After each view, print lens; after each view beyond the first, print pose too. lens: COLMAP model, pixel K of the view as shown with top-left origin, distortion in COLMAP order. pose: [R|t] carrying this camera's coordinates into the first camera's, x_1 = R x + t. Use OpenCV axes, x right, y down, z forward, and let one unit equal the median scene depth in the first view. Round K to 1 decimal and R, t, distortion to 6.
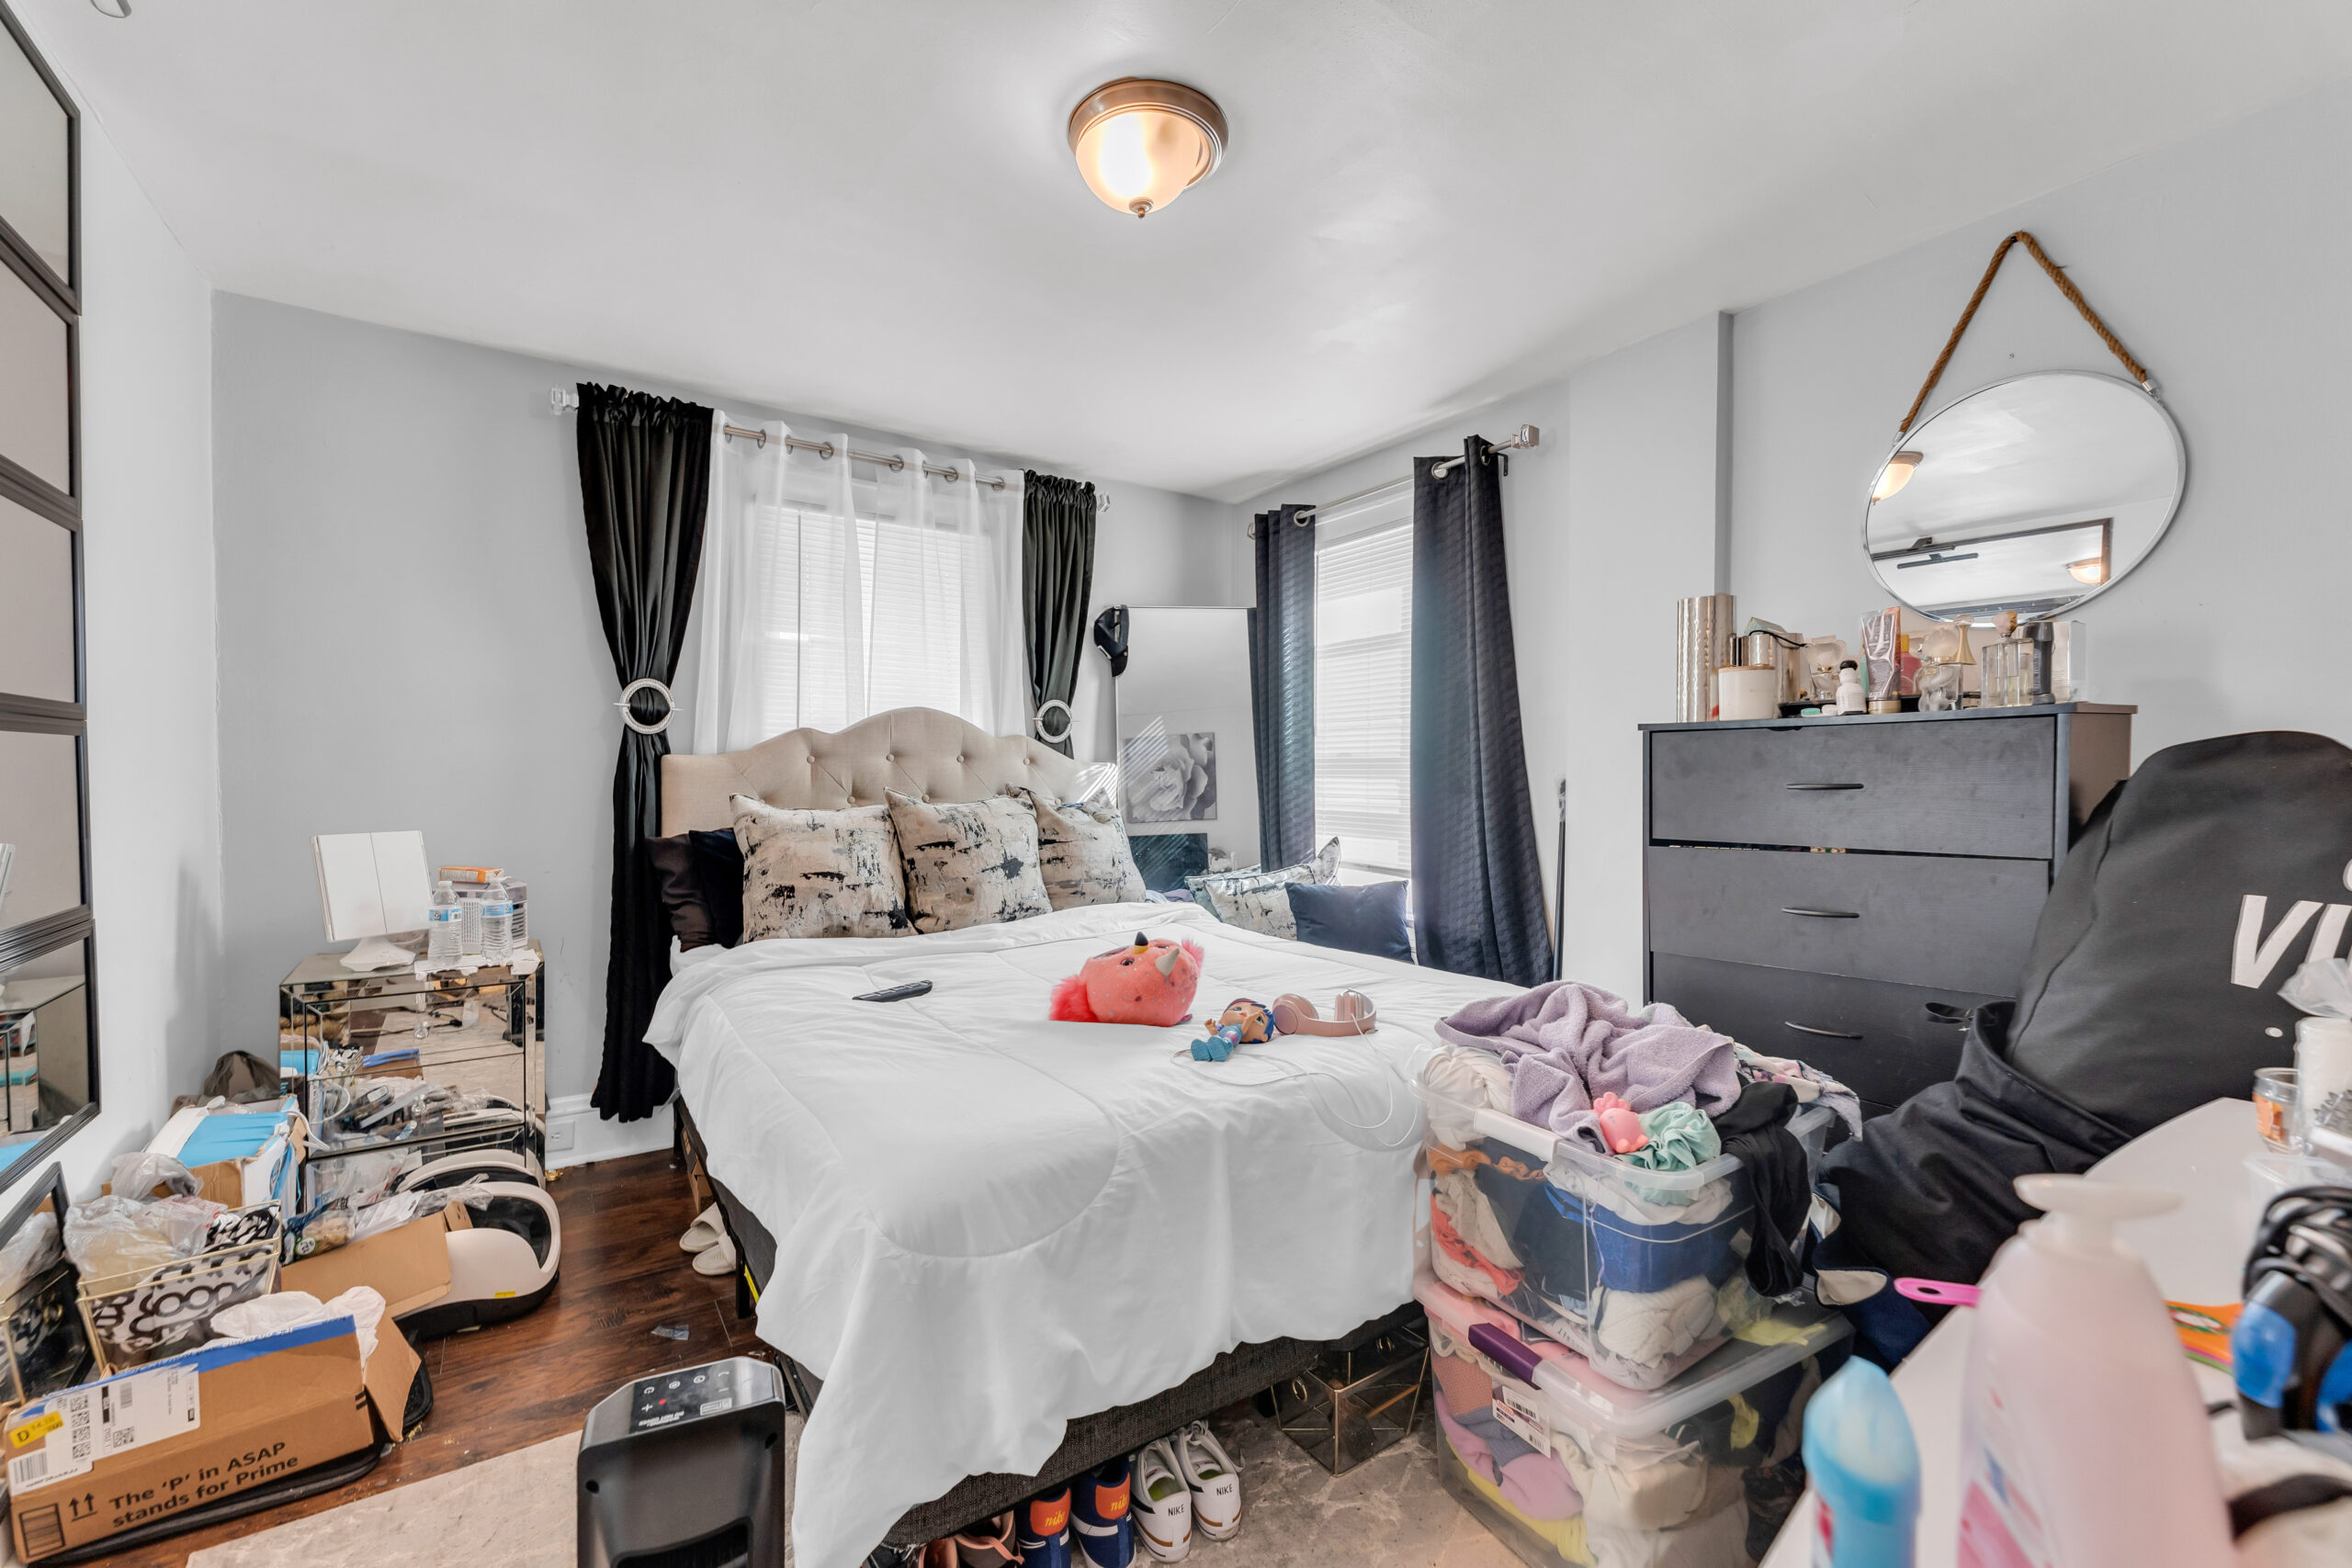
lens RADIAL K [[964.0, 0, 1175.1], [0, 964.0, 792.2], [0, 0, 1]] dist [0.002114, -0.000463]
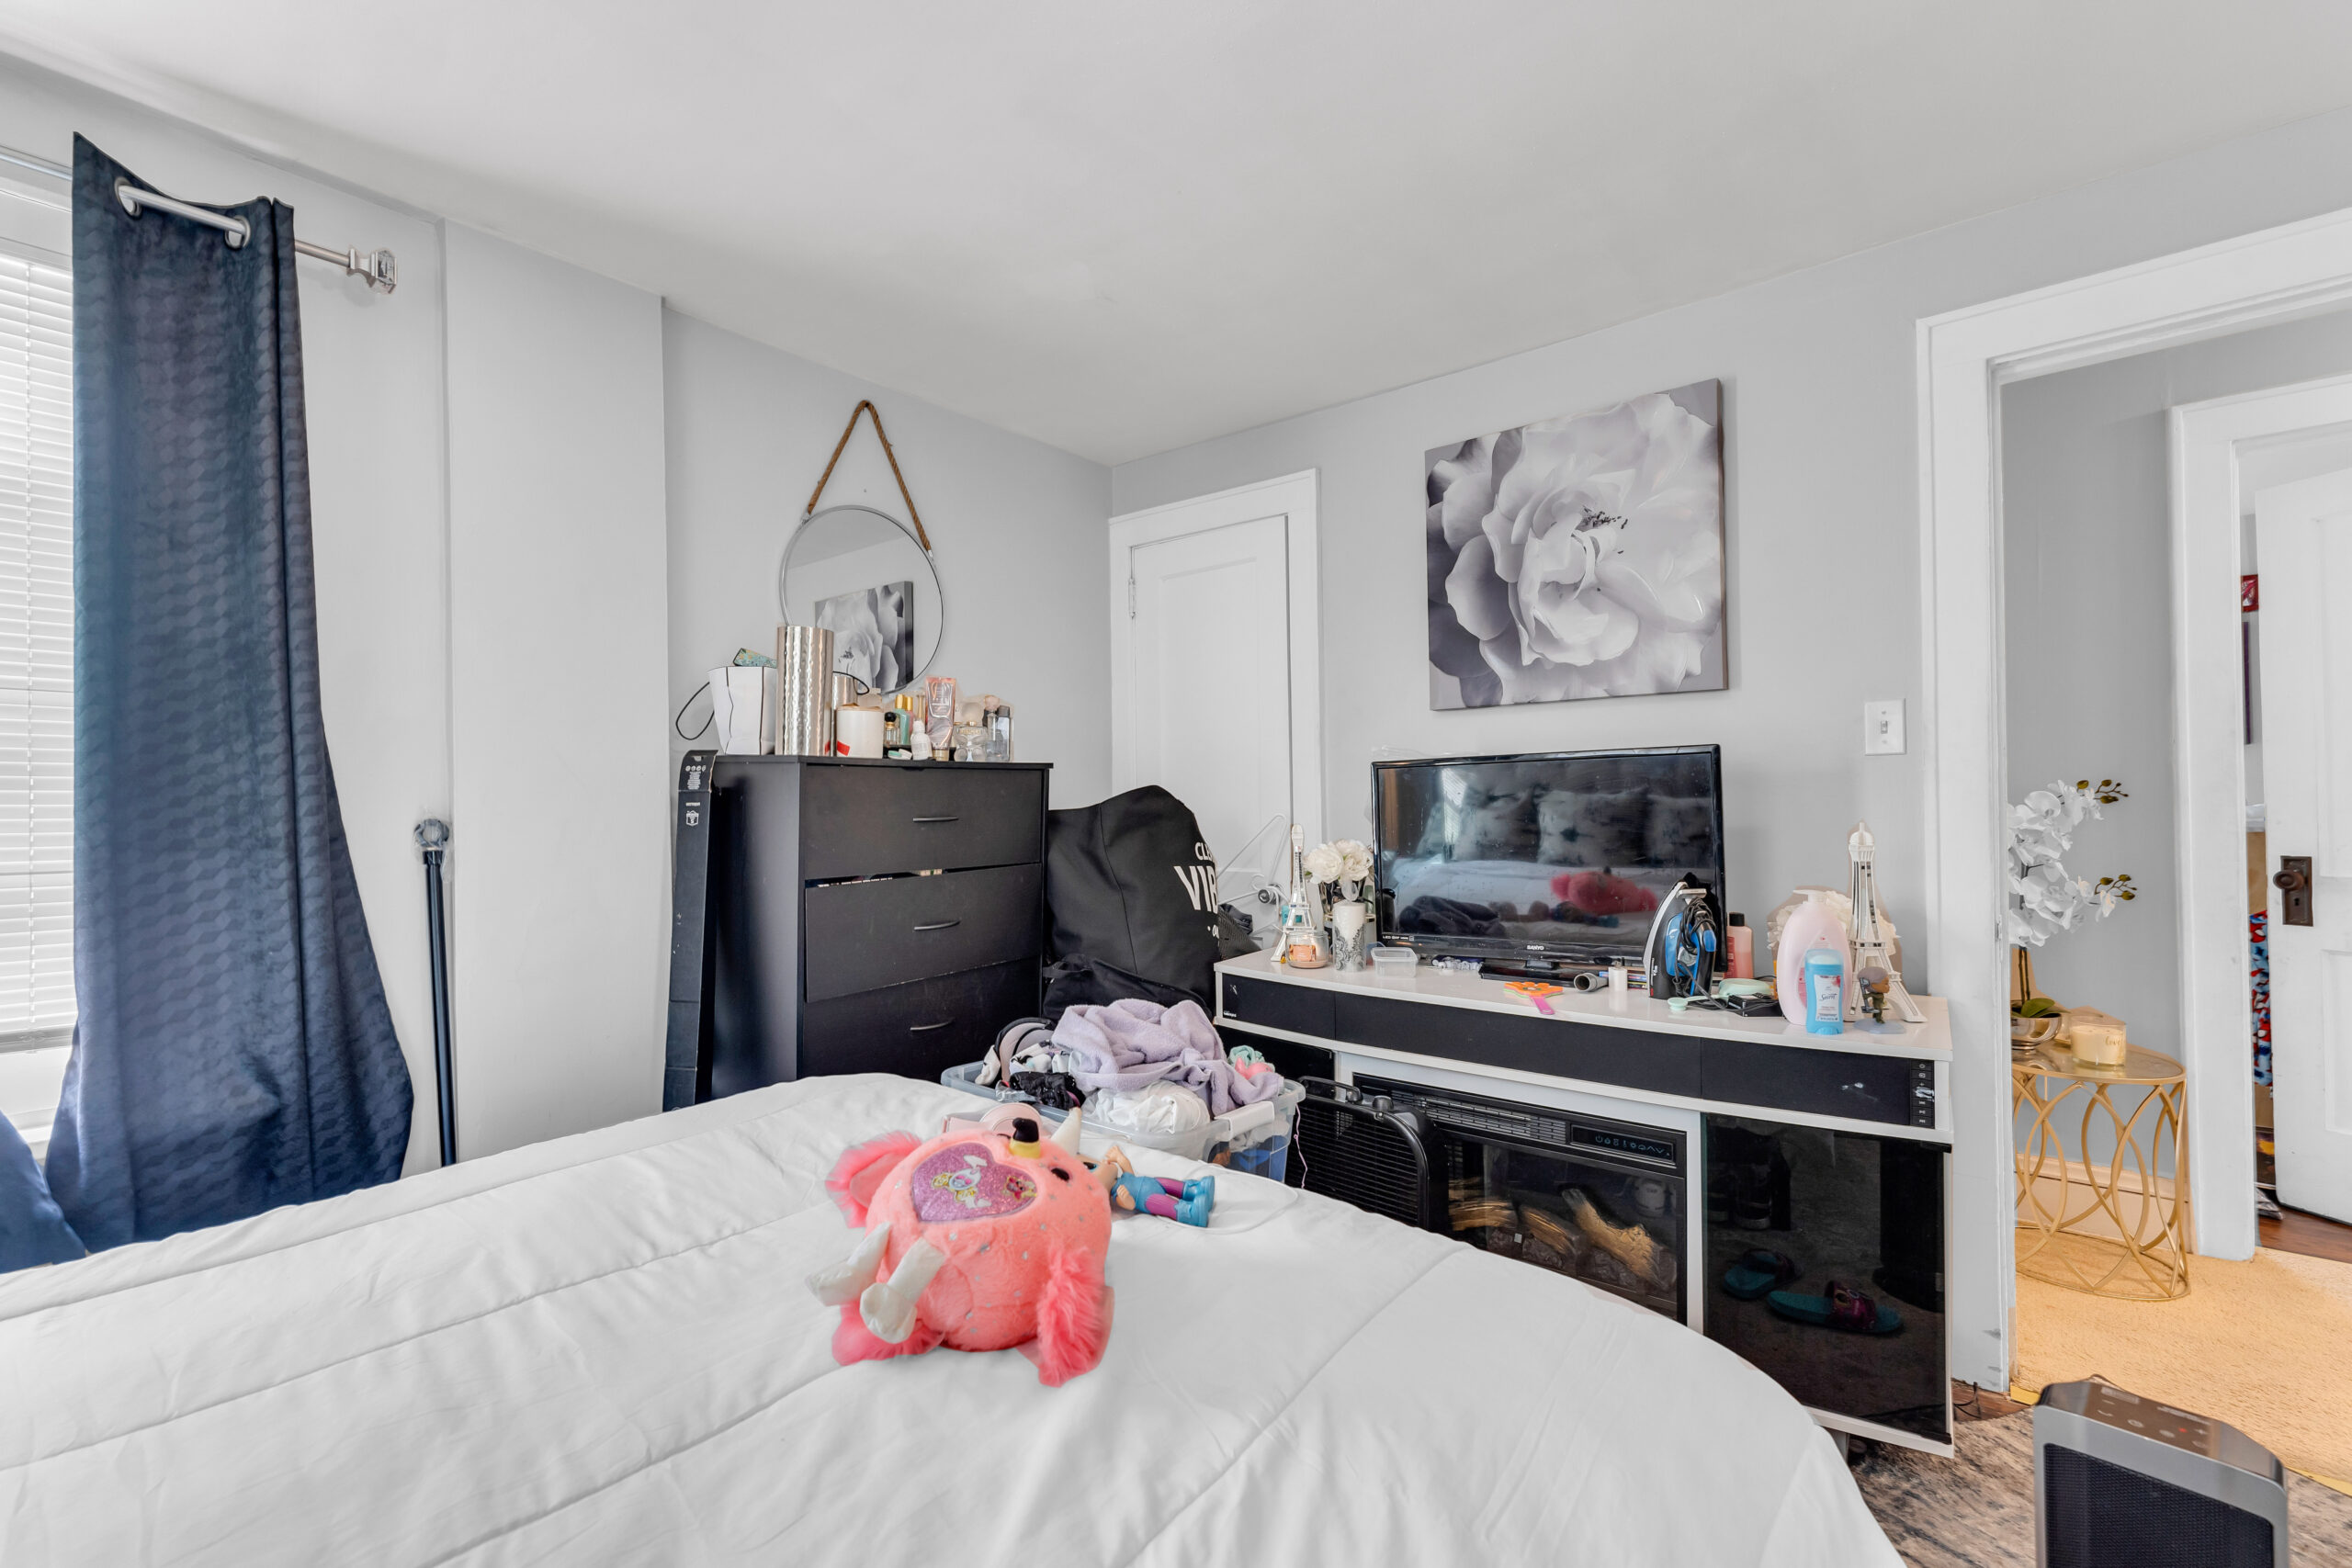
lens RADIAL K [[964.0, 0, 1175.1], [0, 964.0, 792.2], [0, 0, 1]] dist [0.002114, -0.000463]
pose [[-0.282455, 0.006640, 0.959258, -0.491454], [0.026141, 0.999658, 0.000778, -0.028224], [-0.958924, 0.025295, -0.282532, 0.924223]]
